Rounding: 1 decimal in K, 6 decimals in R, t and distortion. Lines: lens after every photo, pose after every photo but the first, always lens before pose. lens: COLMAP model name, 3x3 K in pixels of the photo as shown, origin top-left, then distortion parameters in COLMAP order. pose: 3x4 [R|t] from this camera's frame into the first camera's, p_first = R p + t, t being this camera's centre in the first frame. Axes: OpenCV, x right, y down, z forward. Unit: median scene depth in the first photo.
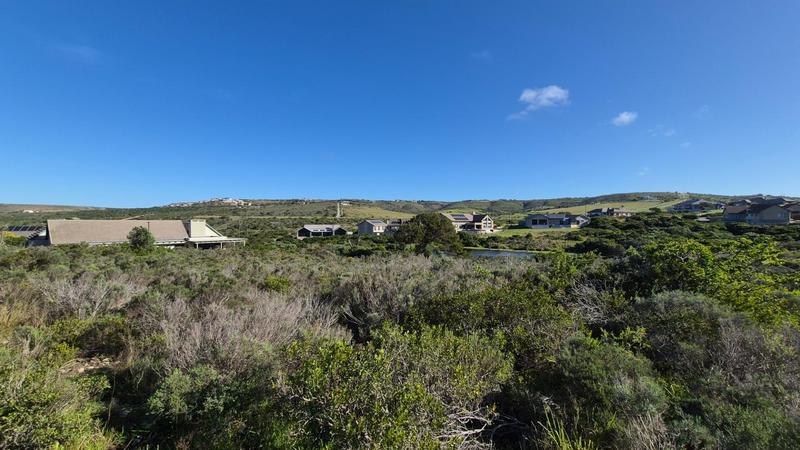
lens RADIAL K [[317.5, 0, 389.5], [0, 317.5, 227.6], [0, 0, 1]] dist [0.000350, 0.000008]
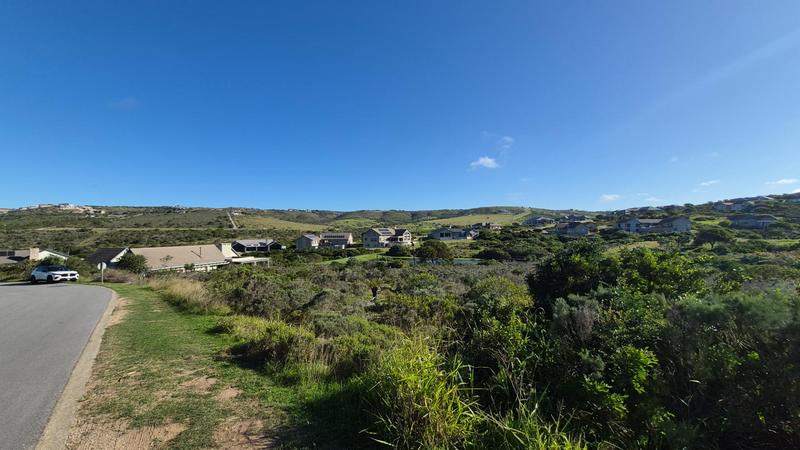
lens RADIAL K [[317.5, 0, 392.1], [0, 317.5, 228.1], [0, 0, 1]] dist [0.000350, 0.000008]
pose [[0.939971, -0.005484, 0.341211, -0.155169], [0.014534, 0.999607, -0.023971, -0.016485], [-0.340945, 0.027491, 0.939681, -0.122322]]
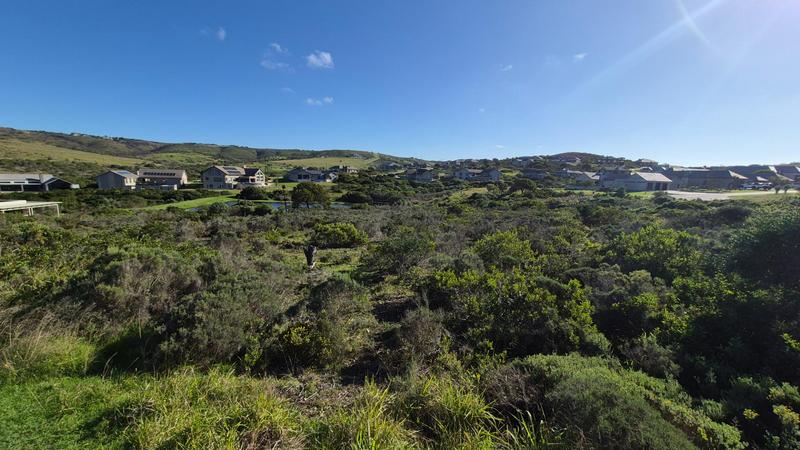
lens RADIAL K [[317.5, 0, 393.6], [0, 317.5, 228.5], [0, 0, 1]] dist [0.000350, 0.000008]
pose [[0.688813, -0.099924, 0.718020, -0.165445], [-0.018783, 0.987662, 0.155469, -0.016143], [-0.724696, -0.120575, 0.678437, -0.081967]]
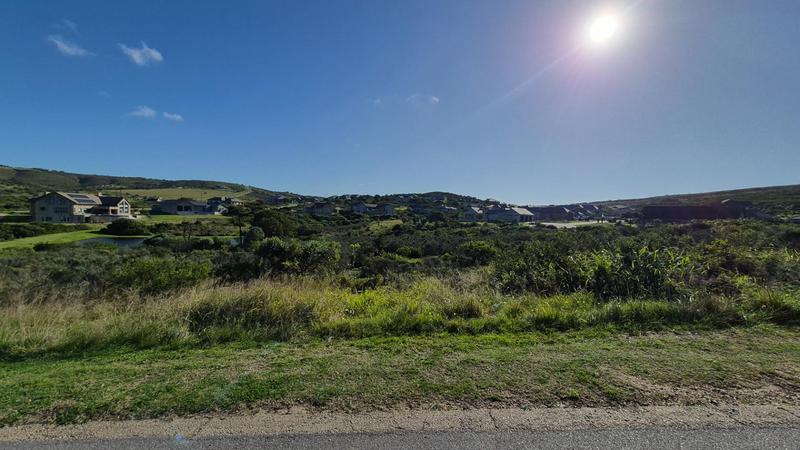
lens RADIAL K [[317.5, 0, 393.8], [0, 317.5, 220.4], [0, 0, 1]] dist [0.000350, 0.000008]
pose [[0.360469, -0.002696, 0.932767, -0.222074], [-0.024098, 0.999635, 0.012202, -0.007148], [-0.932460, -0.026876, 0.360272, 0.006671]]
